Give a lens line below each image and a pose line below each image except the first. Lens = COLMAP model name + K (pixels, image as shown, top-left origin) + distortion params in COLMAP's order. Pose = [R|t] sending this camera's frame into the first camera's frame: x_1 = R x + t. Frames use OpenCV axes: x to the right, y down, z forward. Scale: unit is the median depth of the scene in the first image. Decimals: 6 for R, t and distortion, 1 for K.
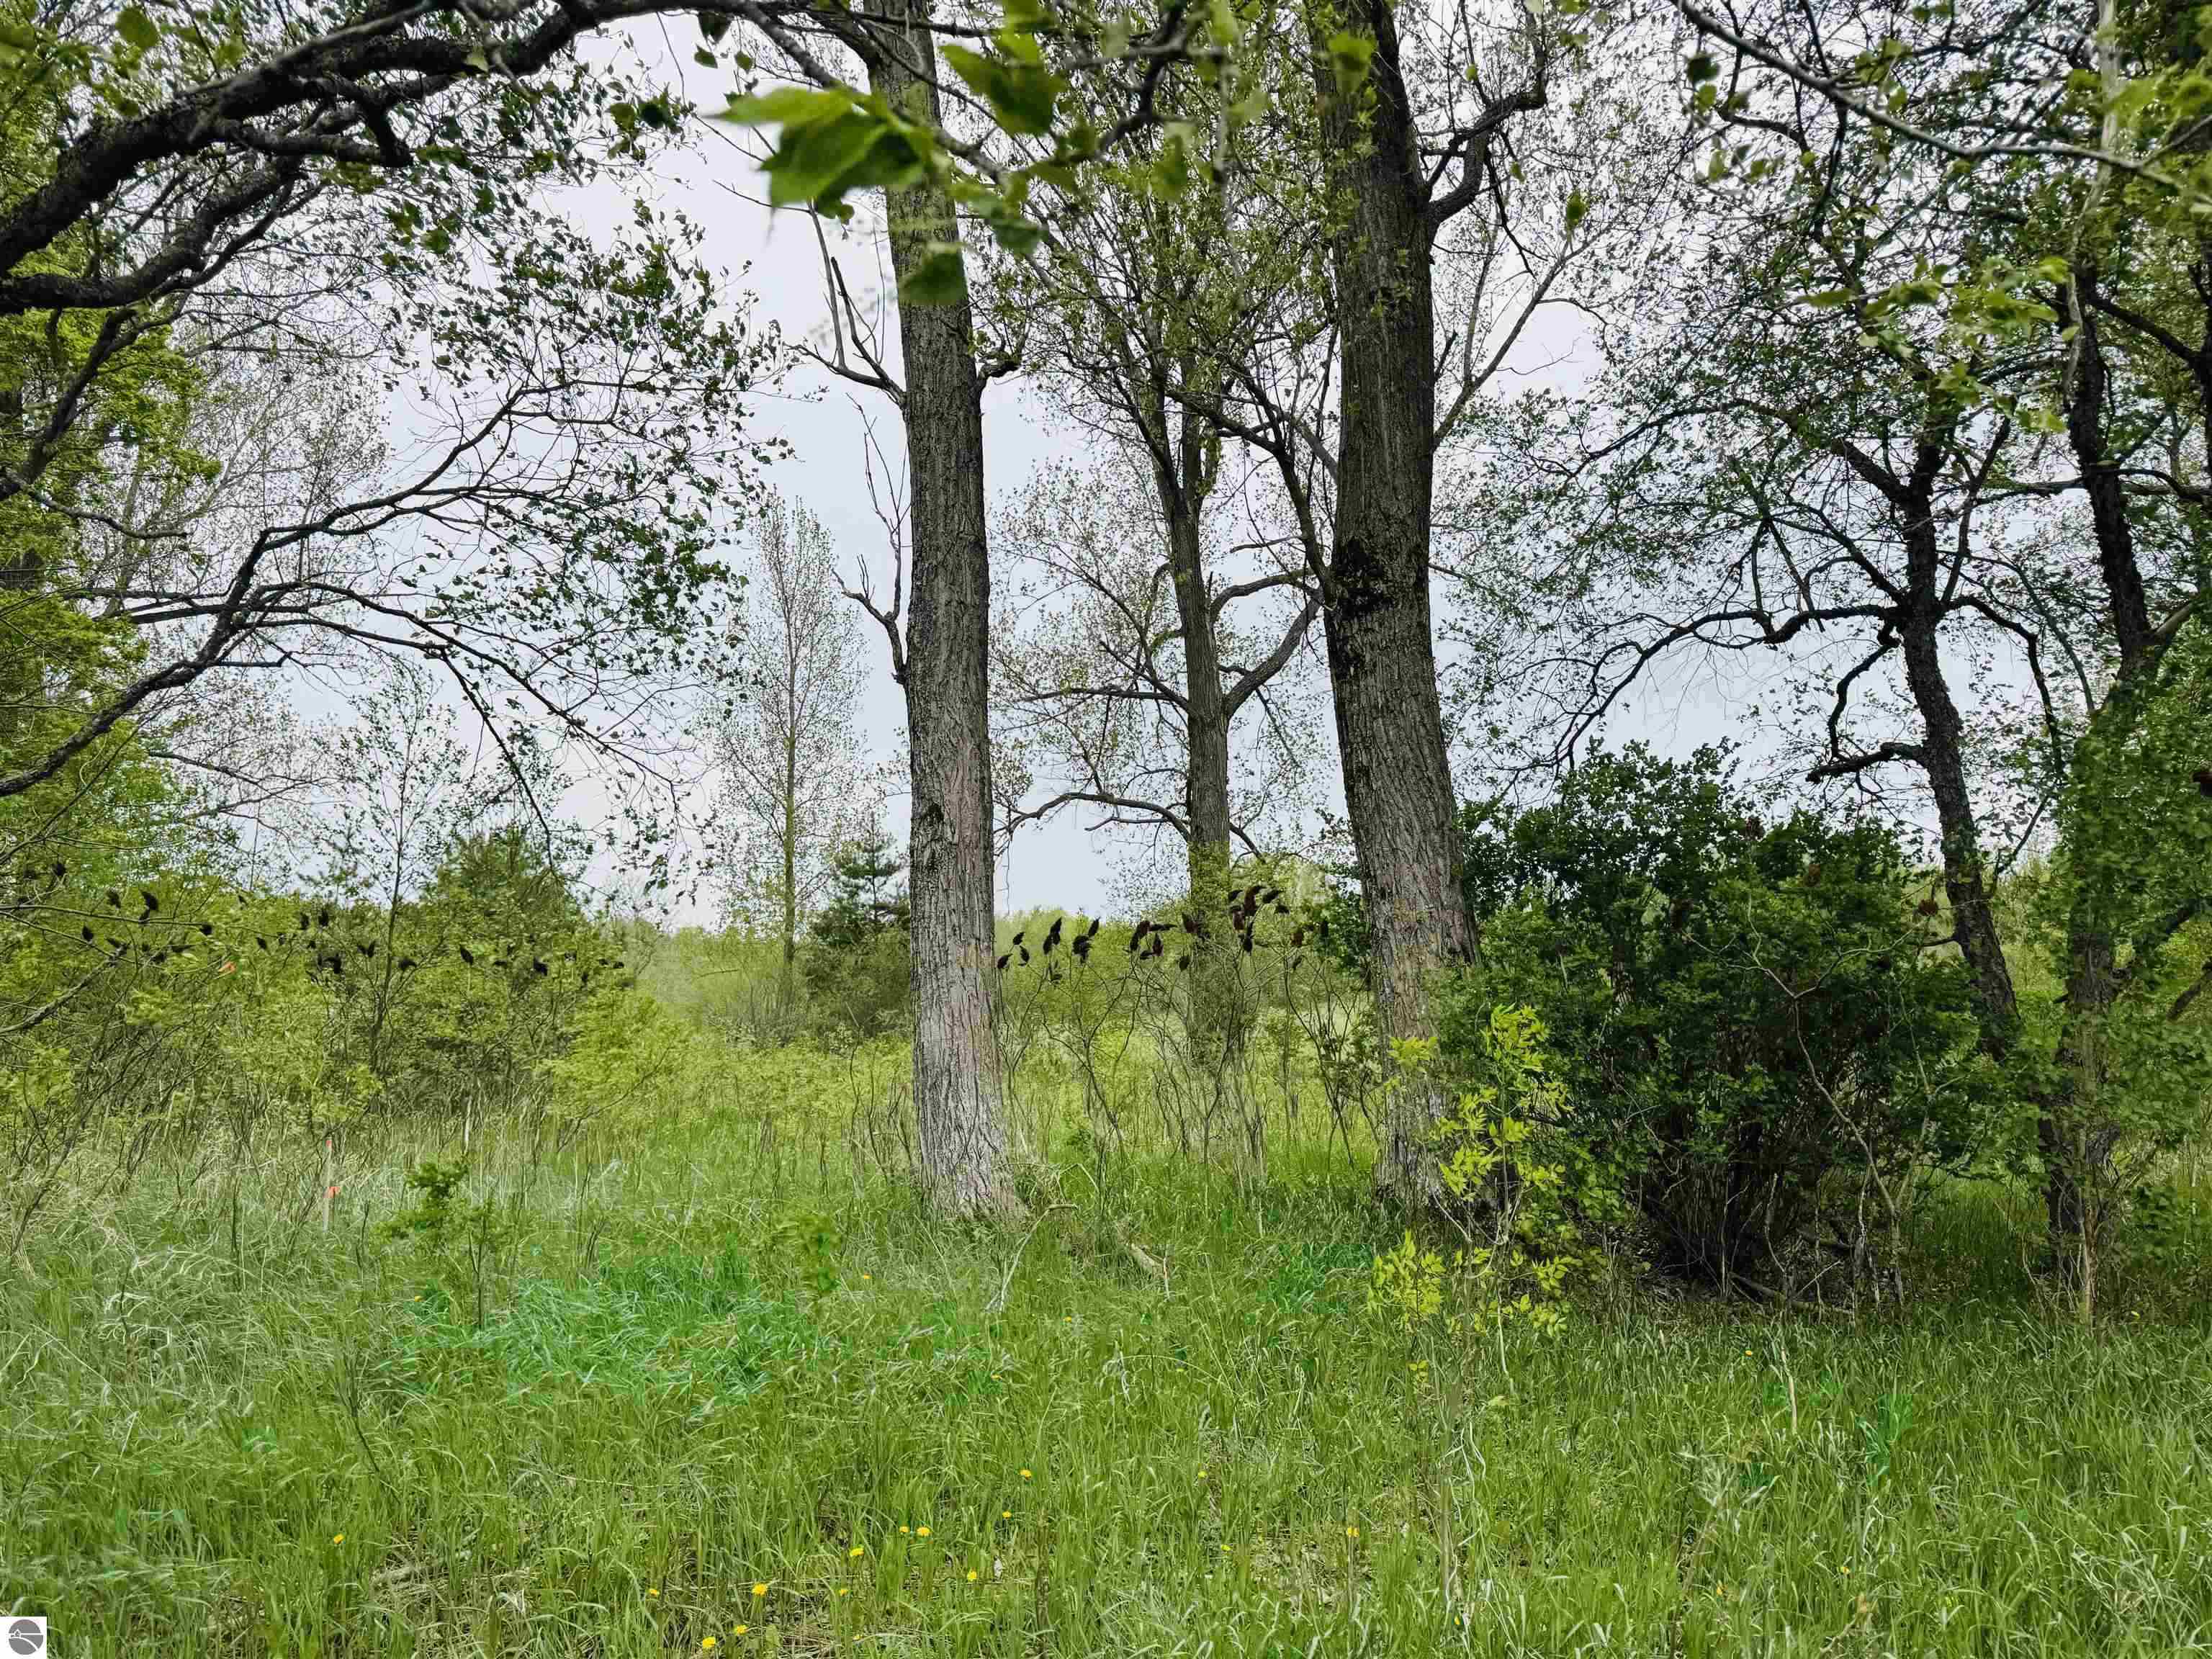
lens RADIAL K [[1493.5, 0, 1121.6], [0, 1493.5, 813.6], [0, 0, 1]] dist [-0.004672, -0.023300]
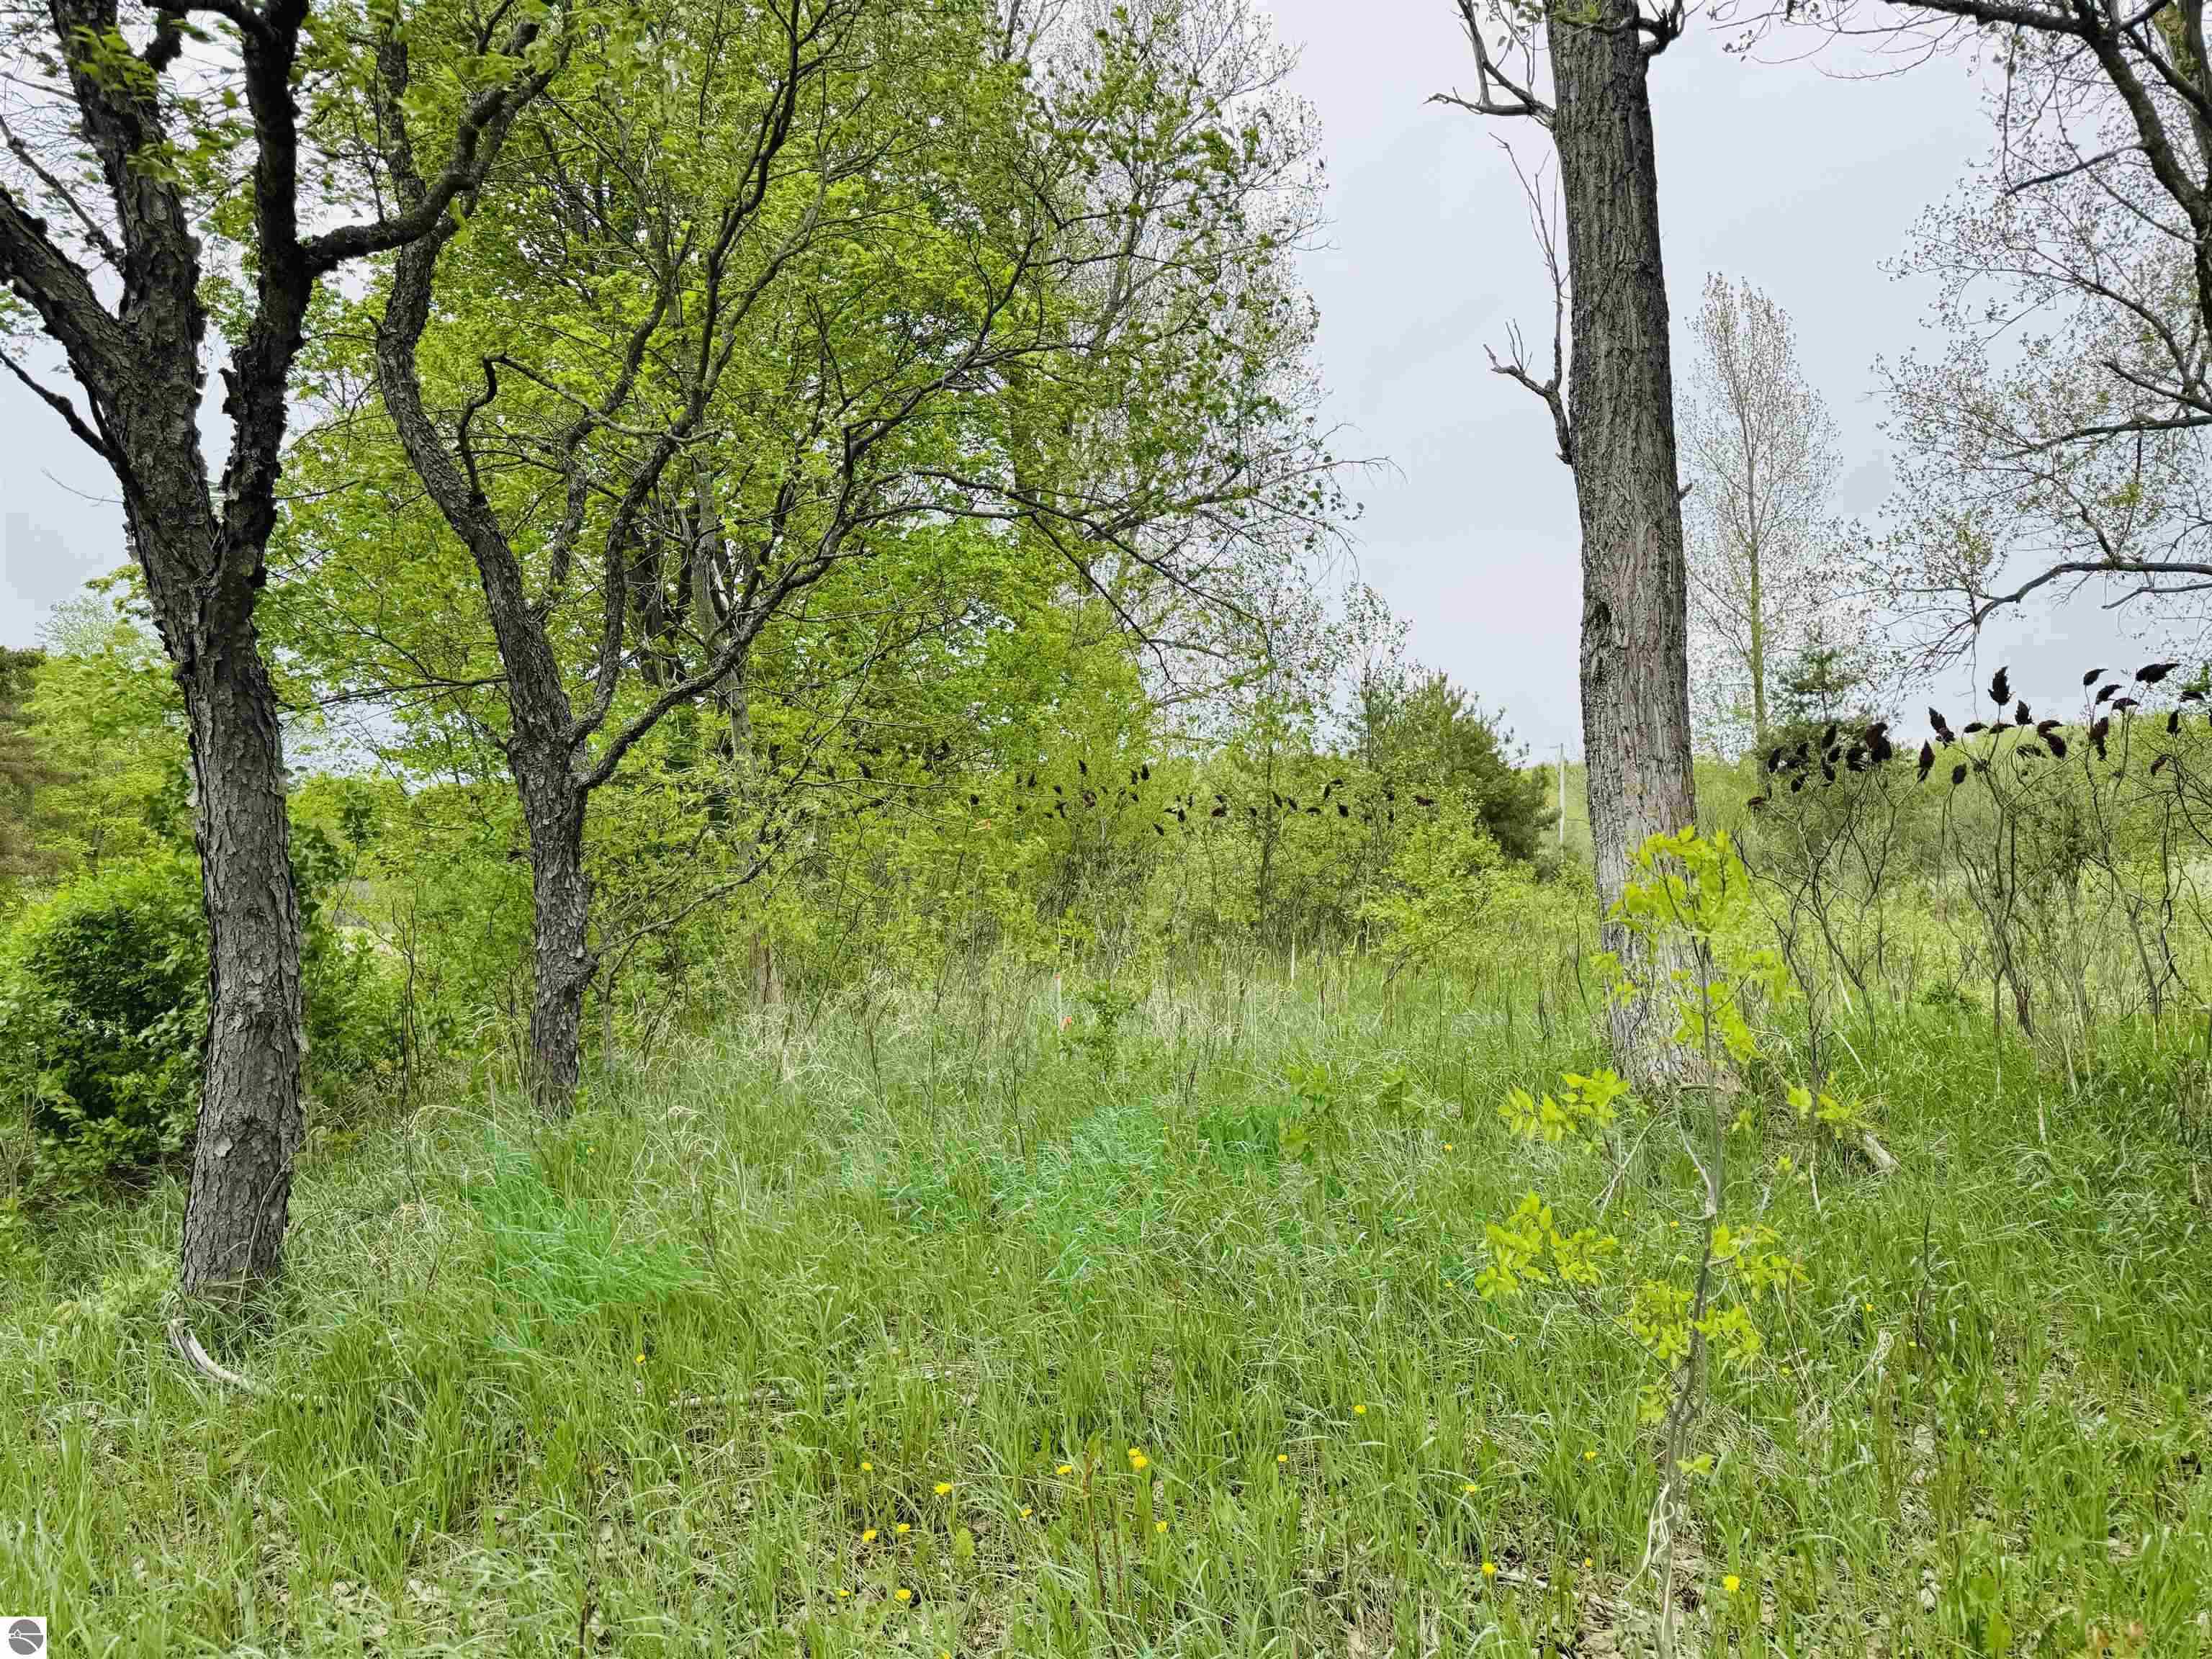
lens RADIAL K [[1493.5, 0, 1118.2], [0, 1493.5, 822.2], [0, 0, 1]] dist [-0.004672, -0.023300]
pose [[0.768613, -0.029693, -0.639025, 0.086204], [0.102301, 0.991772, 0.076963, 0.010867], [0.631482, -0.124528, 0.765326, 0.073522]]
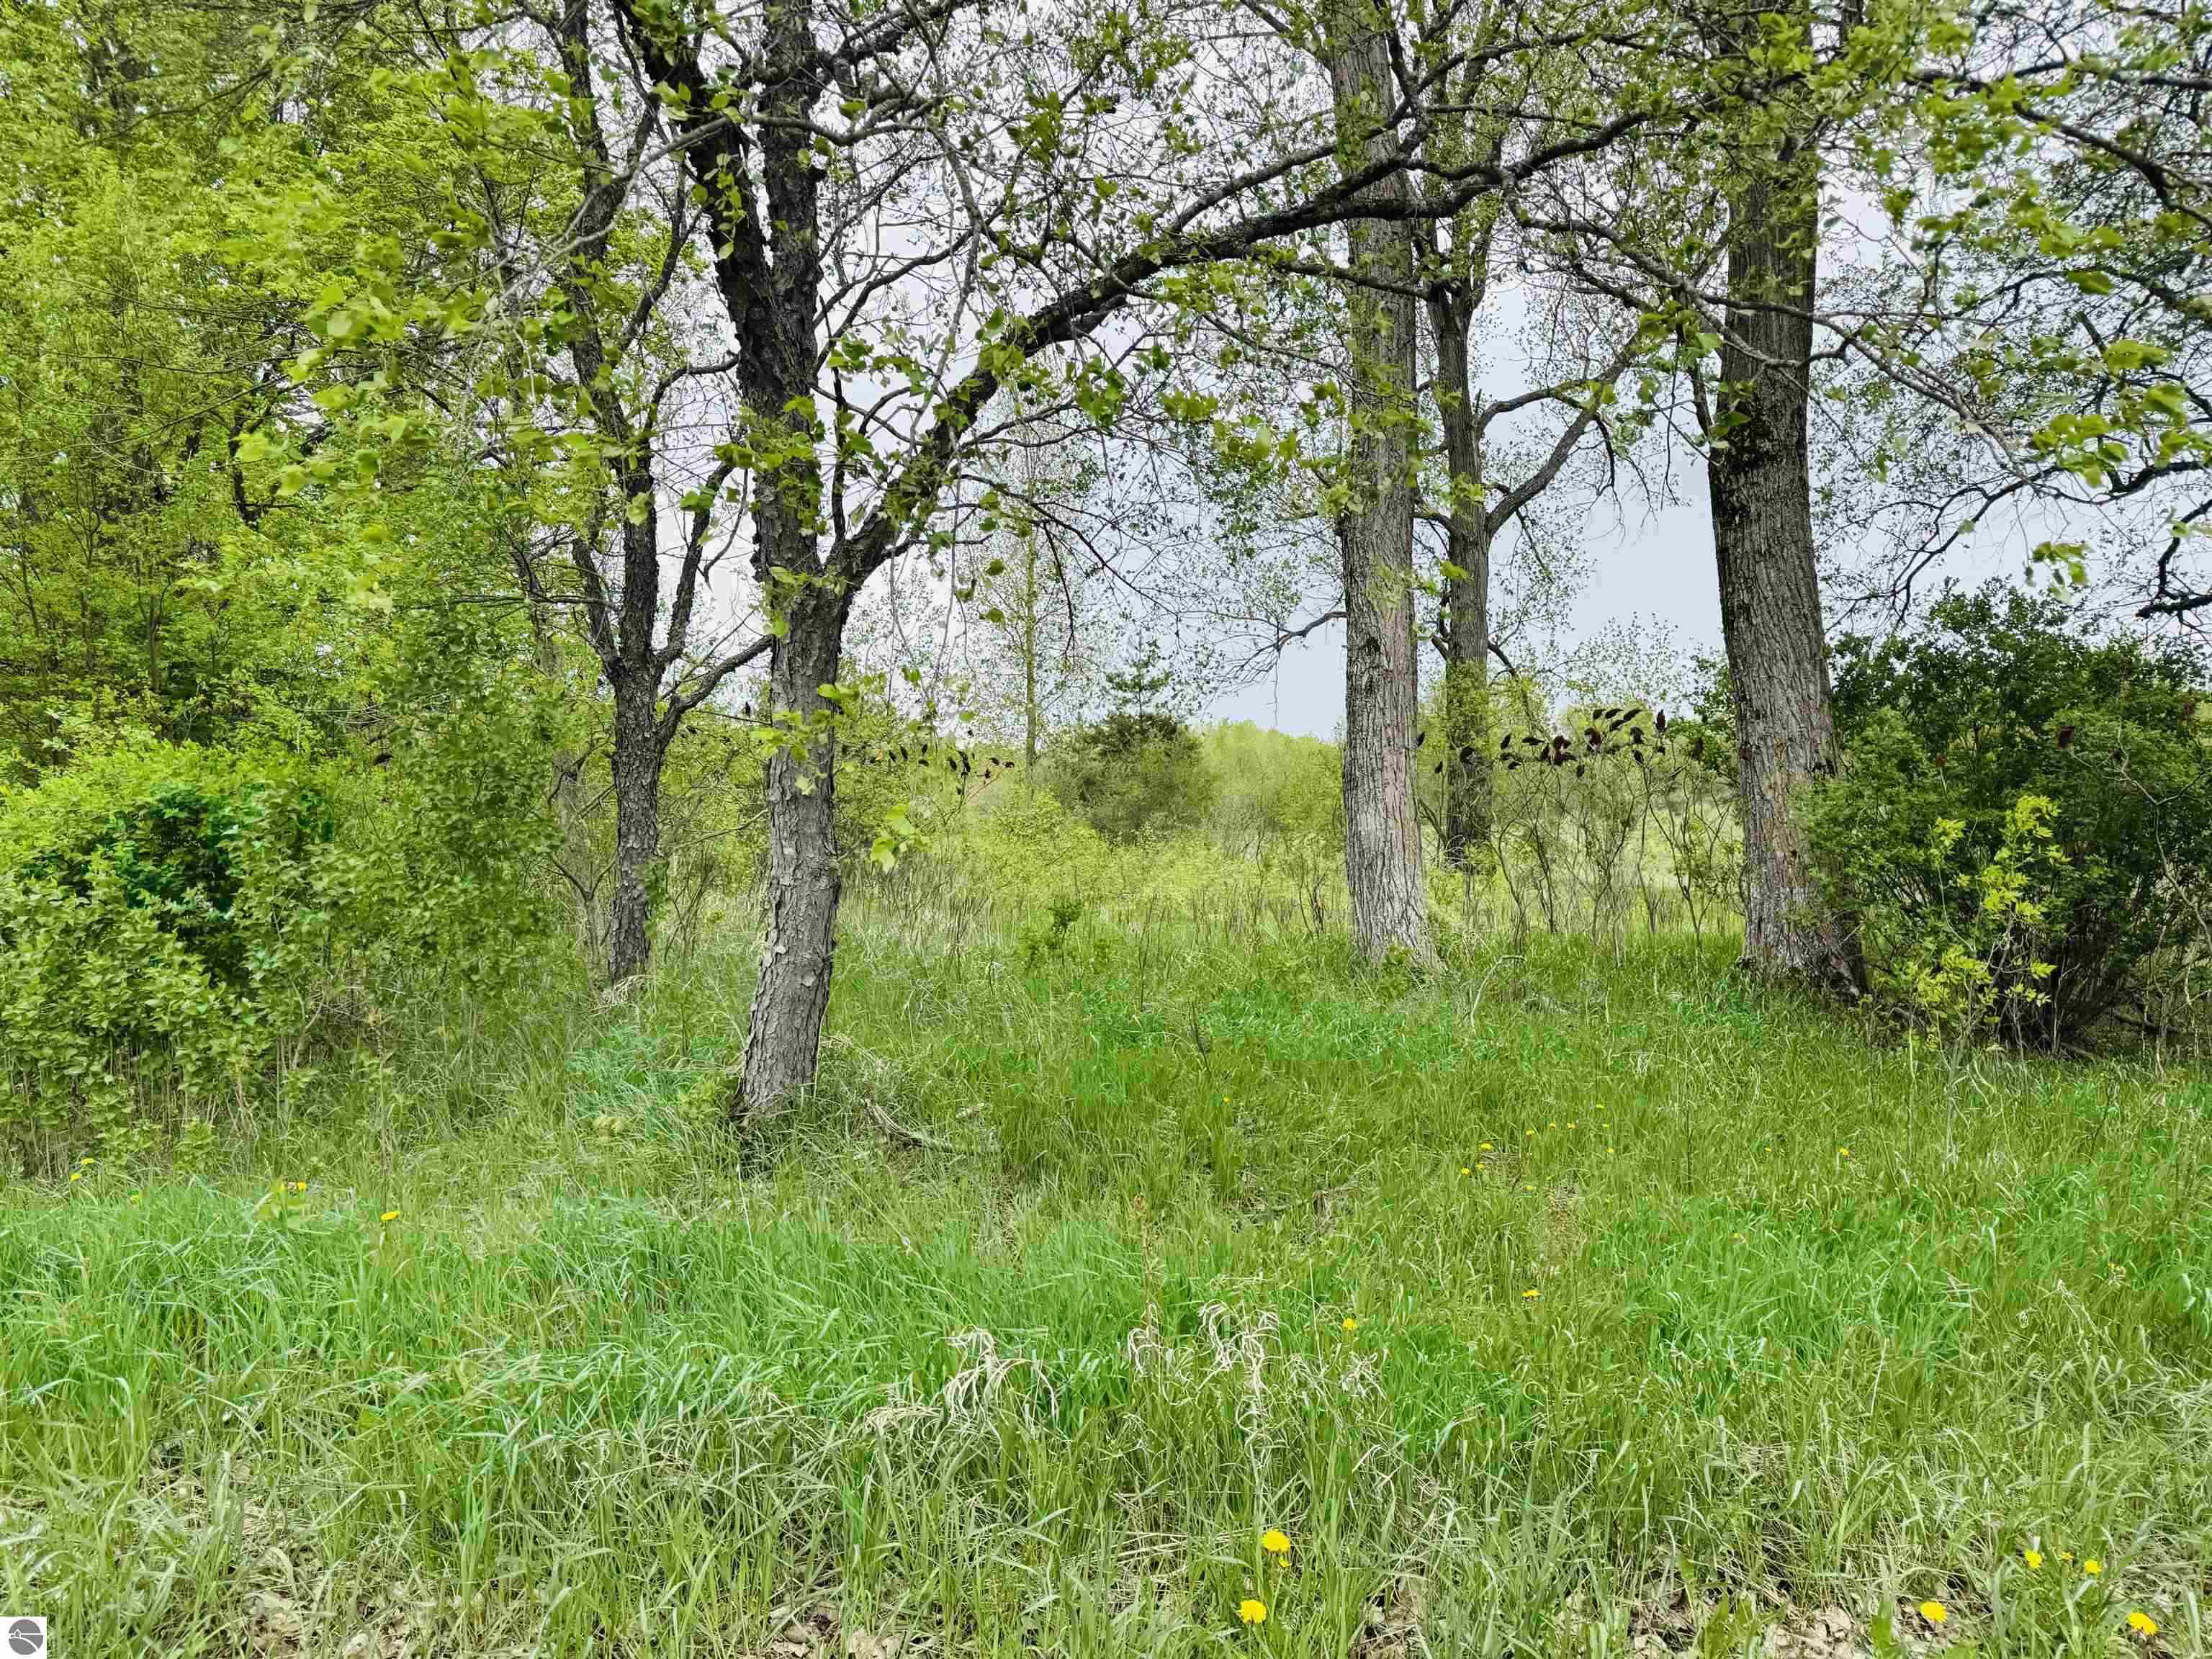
lens RADIAL K [[1493.5, 0, 1113.6], [0, 1493.5, 849.0], [0, 0, 1]] dist [-0.004672, -0.023300]
pose [[0.992328, 0.017850, -0.122337, -0.062379], [0.000561, 0.988862, 0.148831, -0.005682], [0.123631, -0.147758, 0.981266, -0.081263]]
